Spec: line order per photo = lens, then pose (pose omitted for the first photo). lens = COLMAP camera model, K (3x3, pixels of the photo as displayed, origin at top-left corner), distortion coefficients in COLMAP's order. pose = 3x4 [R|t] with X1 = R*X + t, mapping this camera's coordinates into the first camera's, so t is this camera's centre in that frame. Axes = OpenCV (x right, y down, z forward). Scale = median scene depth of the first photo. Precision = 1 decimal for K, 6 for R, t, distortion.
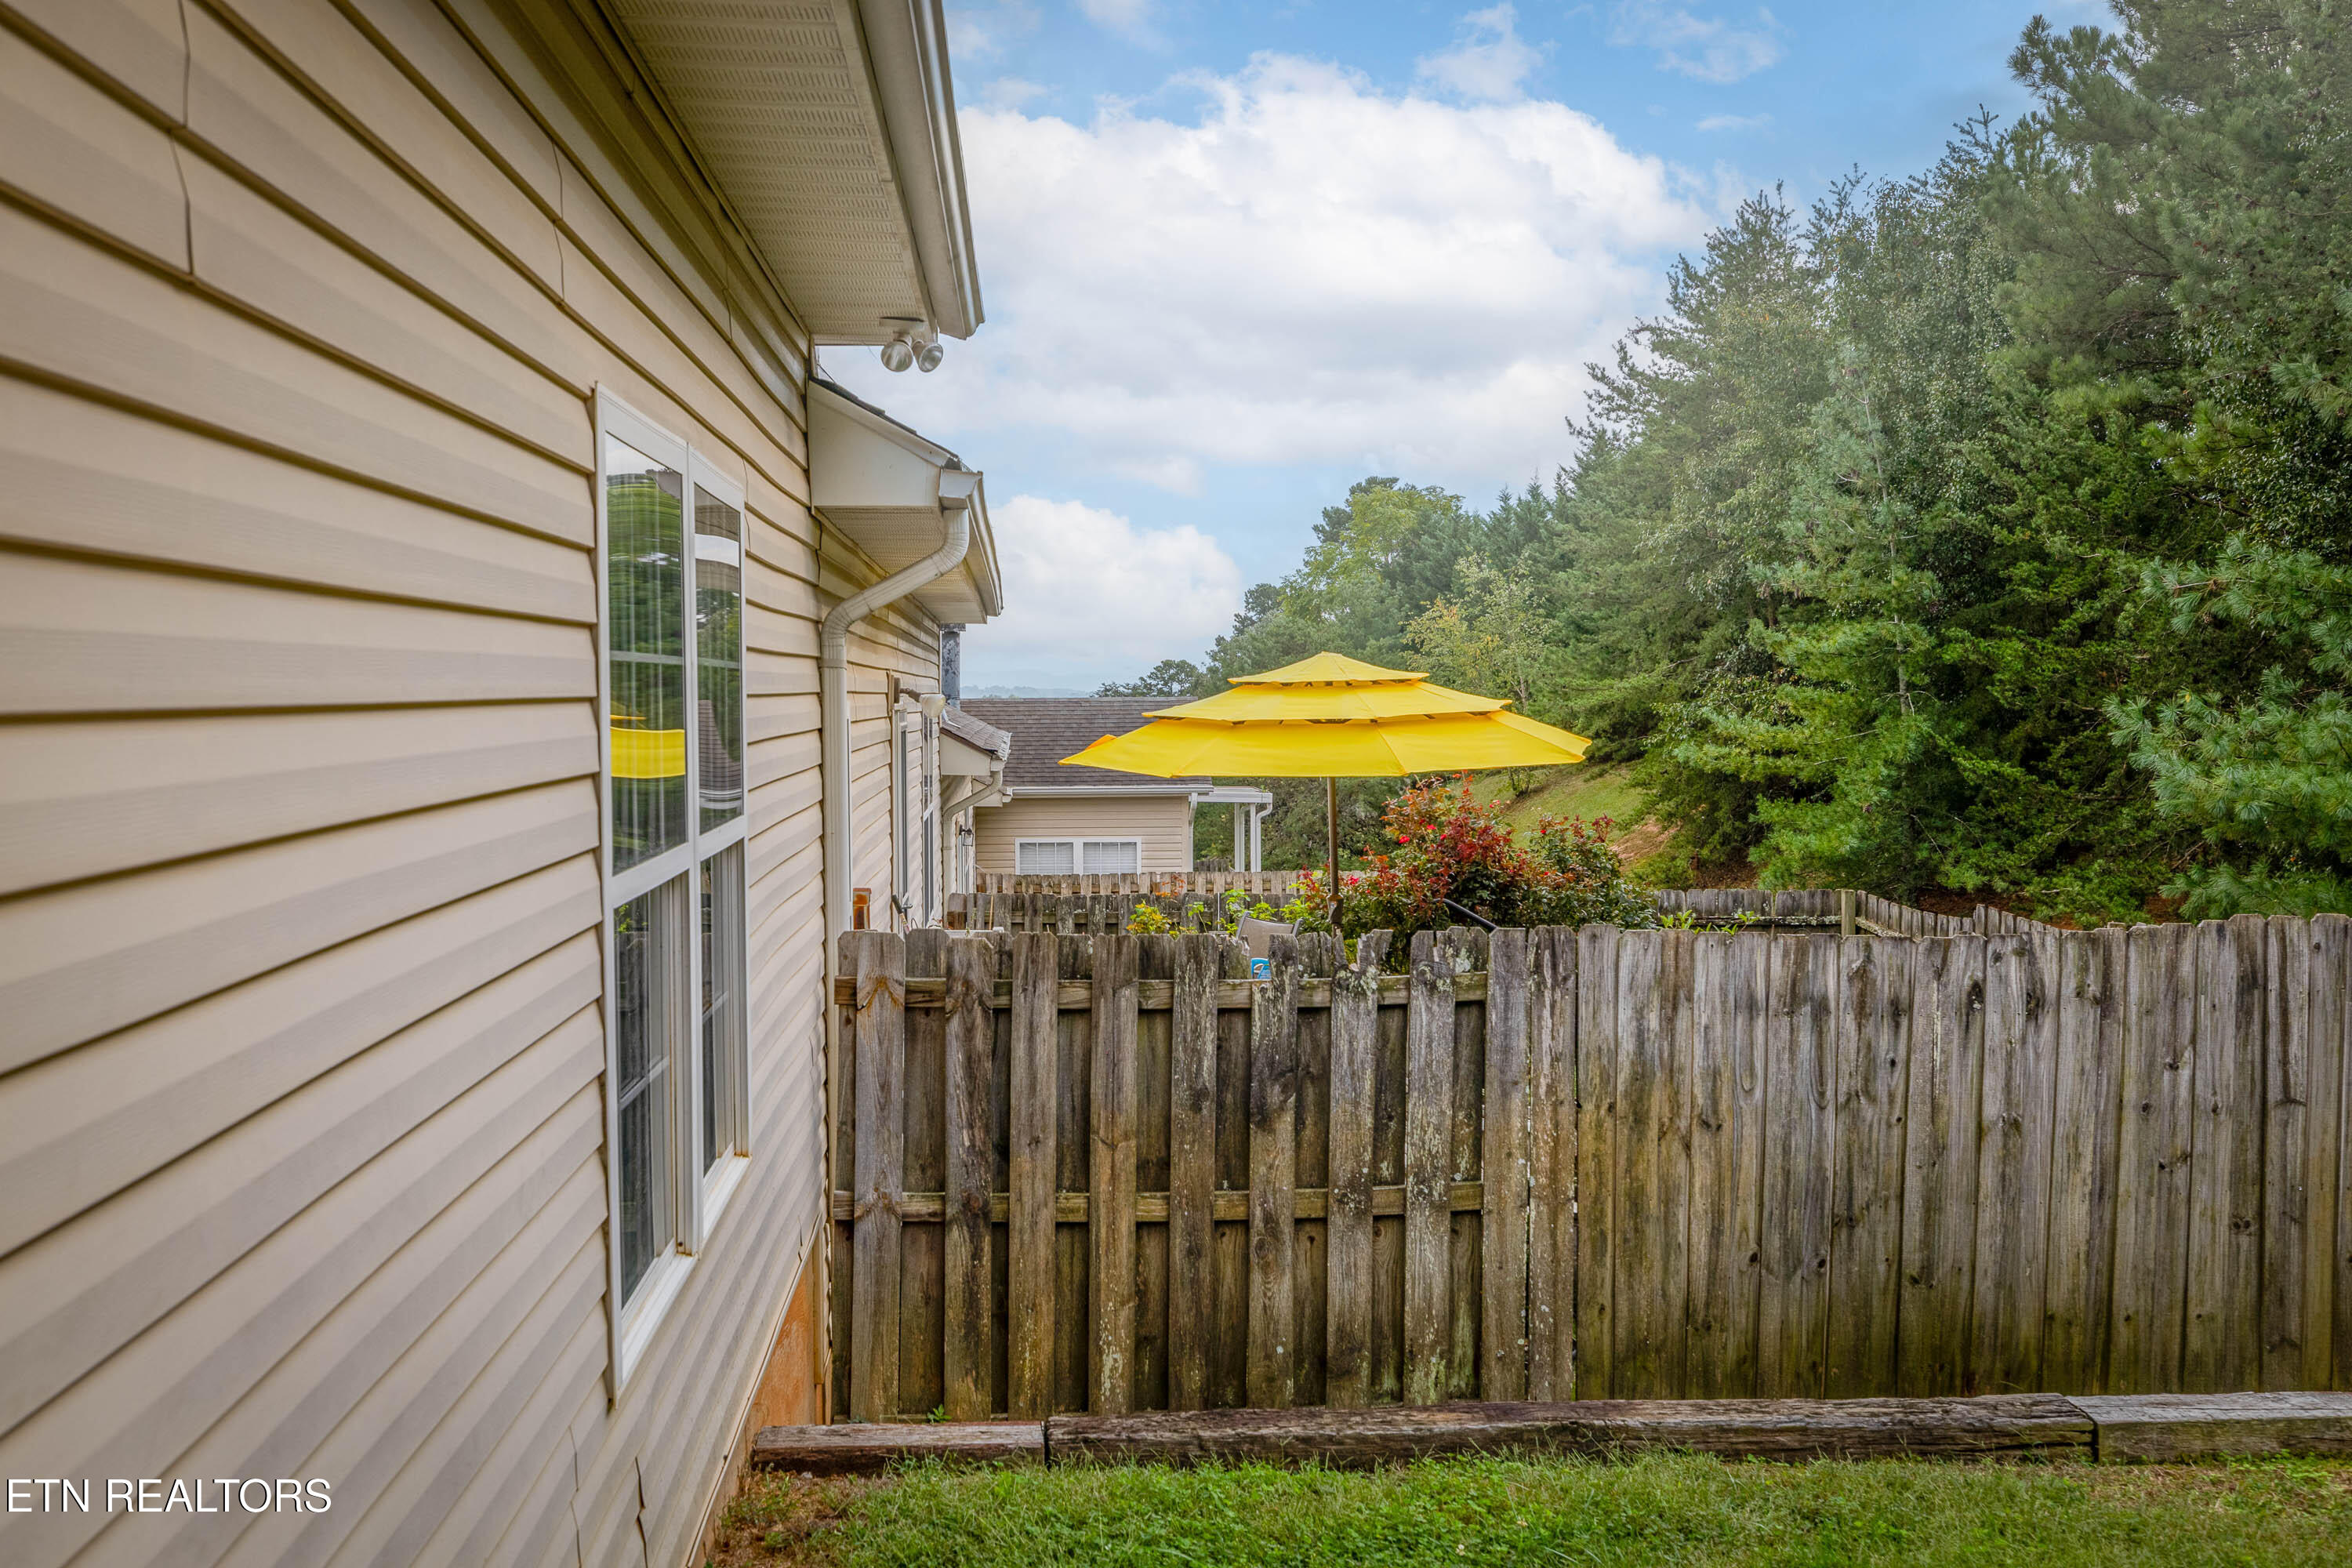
lens RADIAL K [[2252.1, 0, 1176.0], [0, 2252.1, 784.0], [0, 0, 1]] dist [-0.002614, 0.007331]
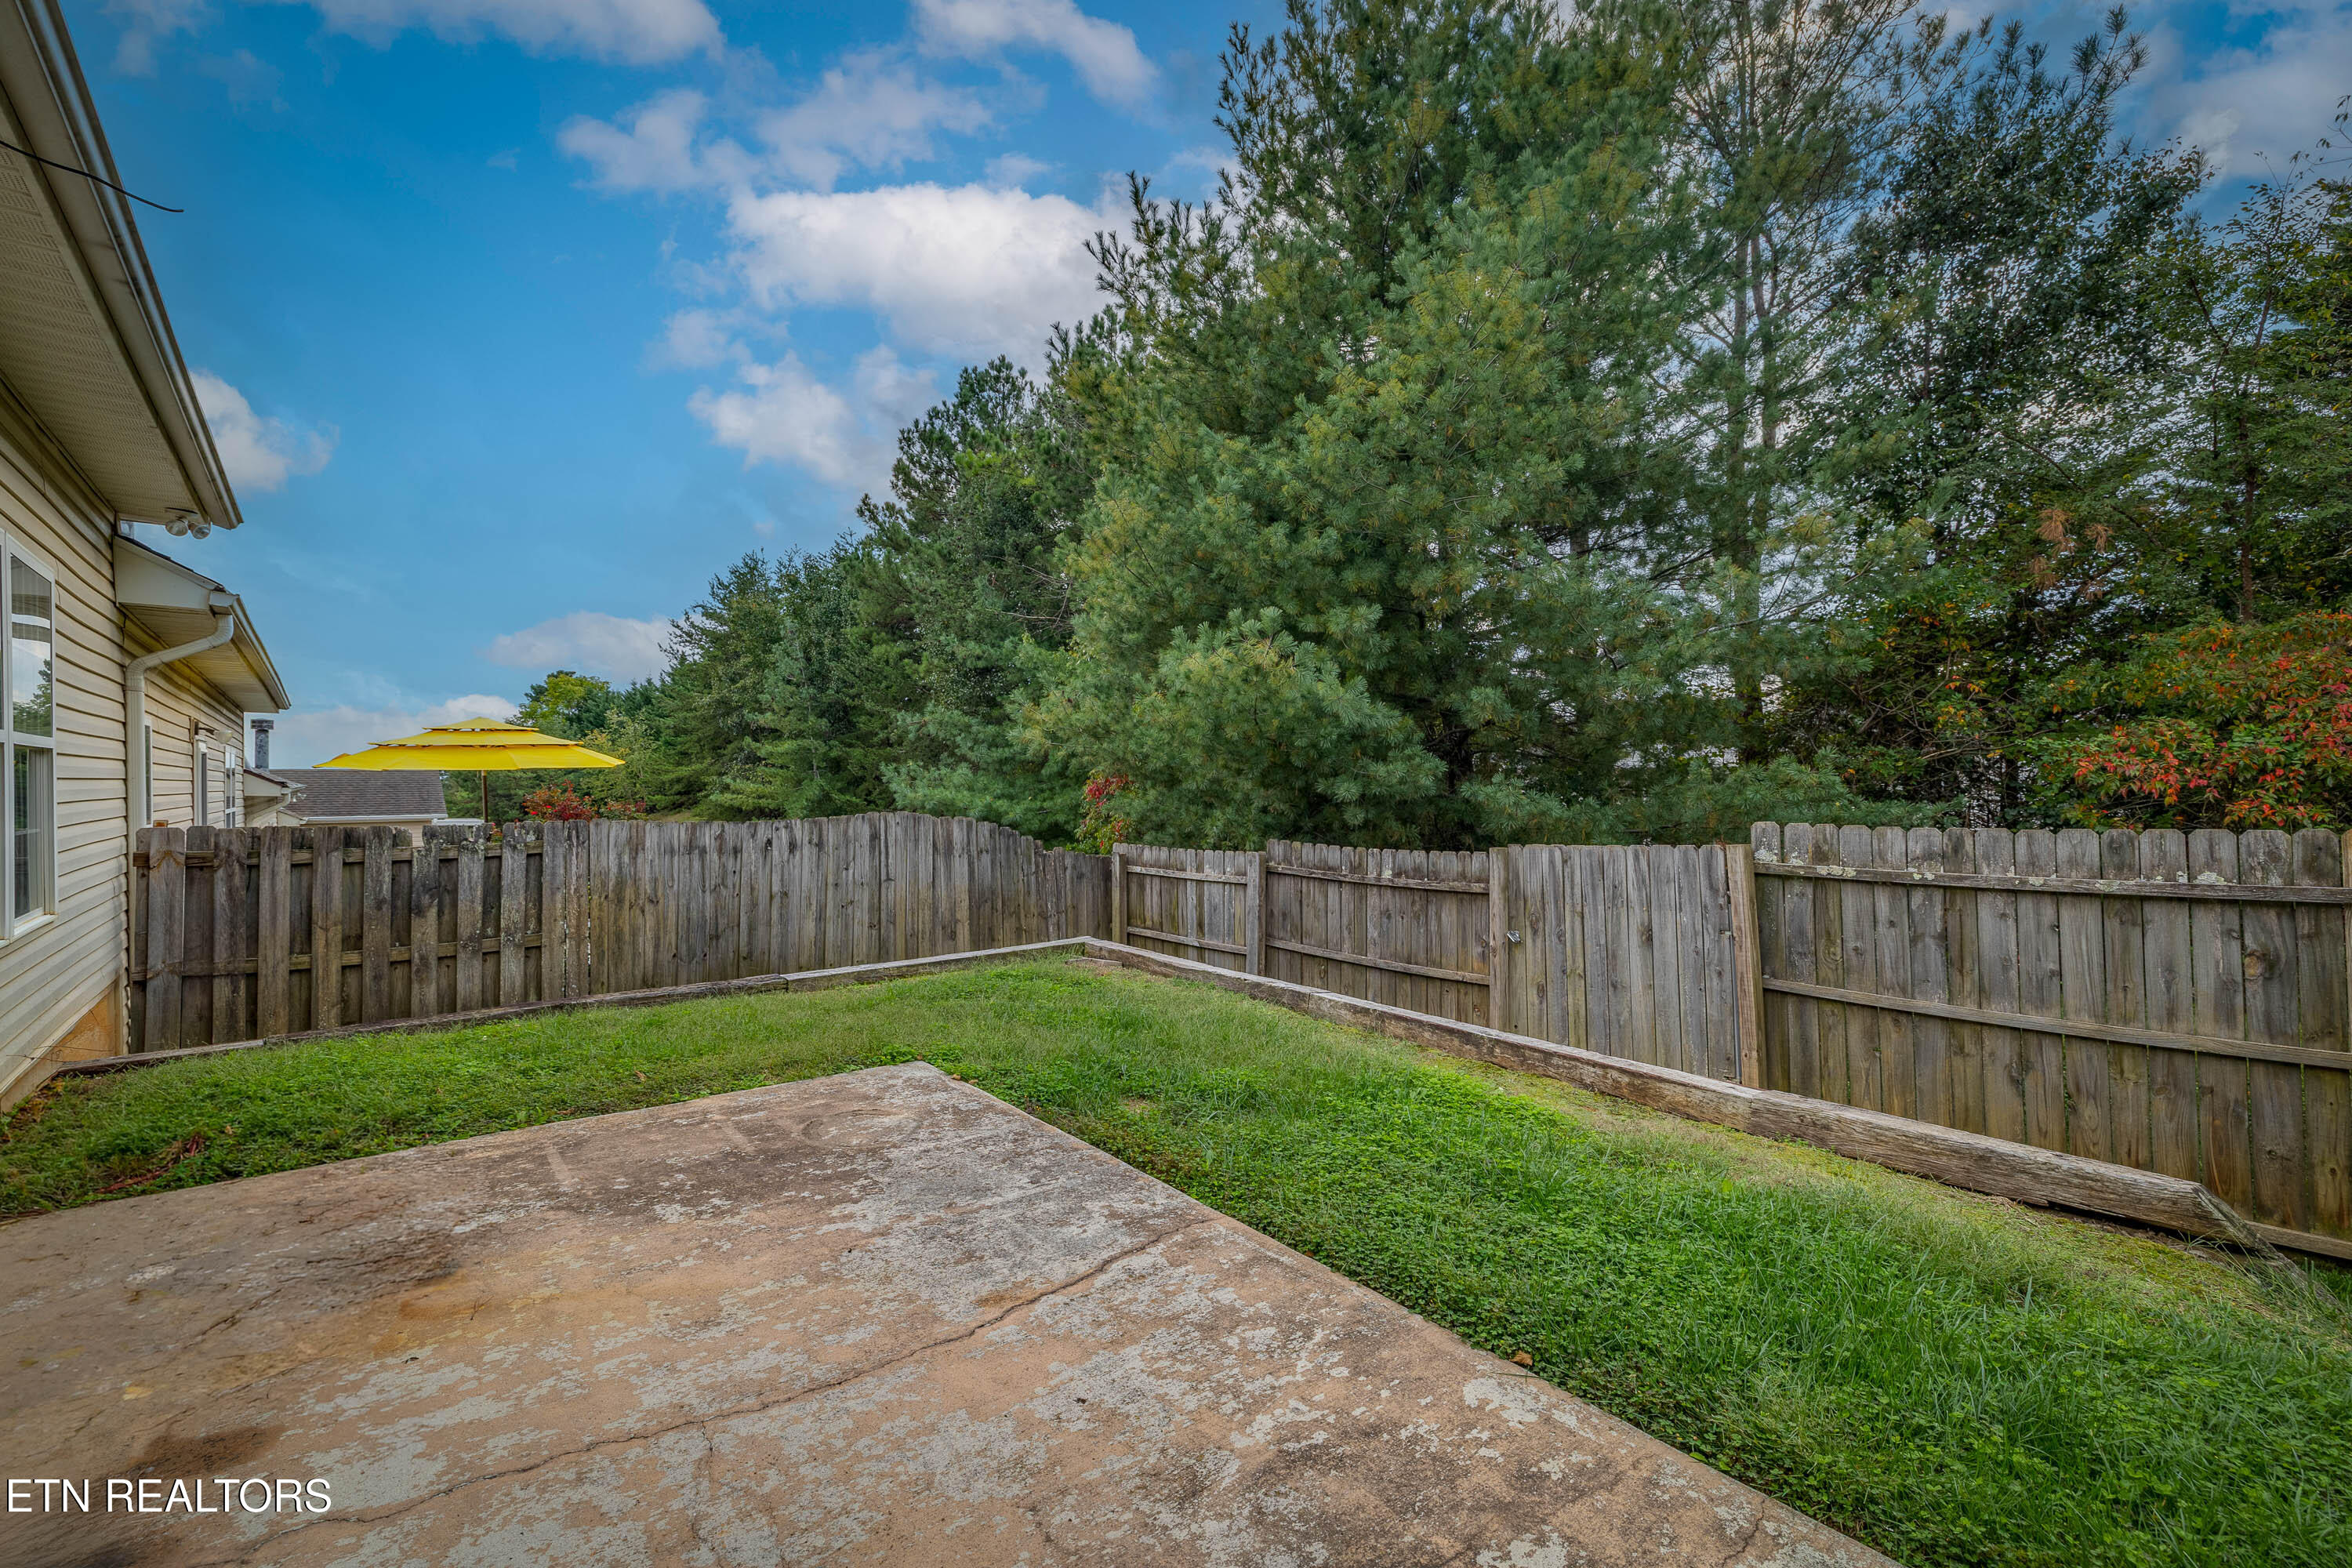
lens RADIAL K [[983.4, 0, 1174.0], [0, 983.4, 787.6], [0, 0, 1]] dist [-0.000260, 0.000333]
pose [[0.802010, 0.000131, 0.597311, 0.054824], [0.022093, 0.999309, -0.029883, 0.073067], [-0.596902, 0.037162, 0.801453, -0.183250]]
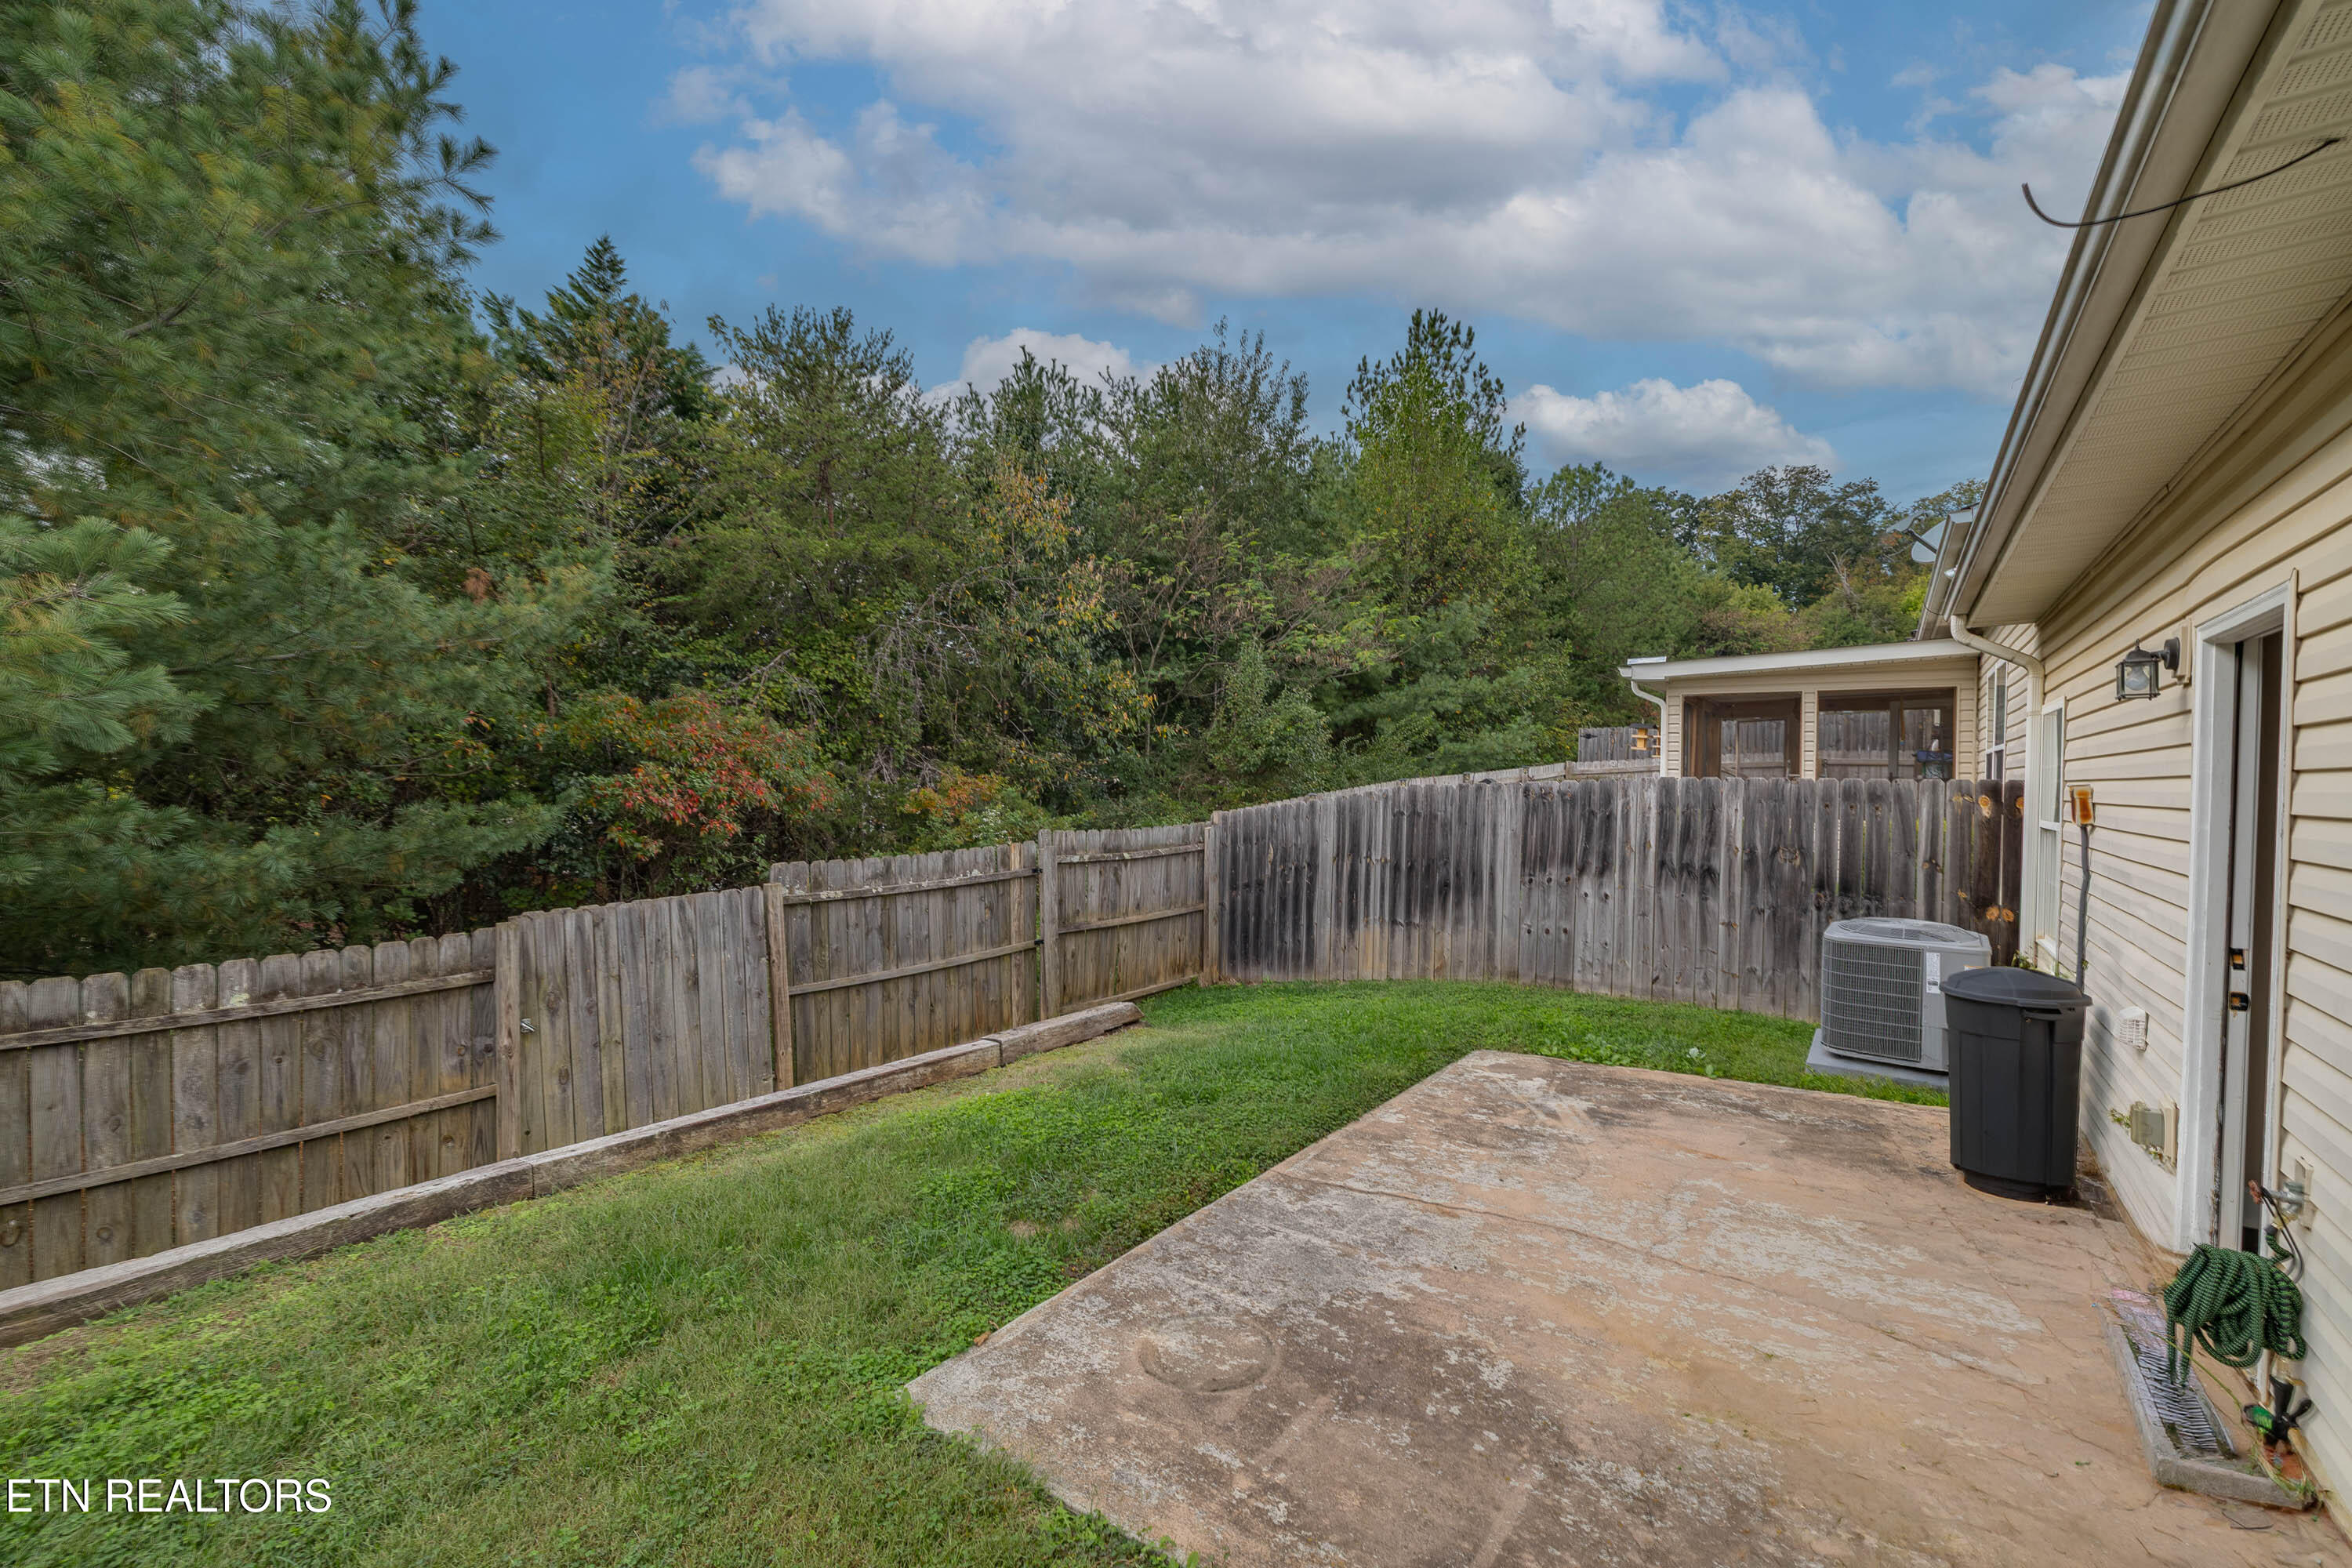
lens RADIAL K [[983.4, 0, 1174.0], [0, 983.4, 787.6], [0, 0, 1]] dist [-0.000260, 0.000333]
pose [[-0.769474, -0.013375, 0.638538, -0.128086], [0.016310, 0.999043, 0.040581, -0.161799], [-0.638470, 0.041641, -0.768520, 1.942964]]
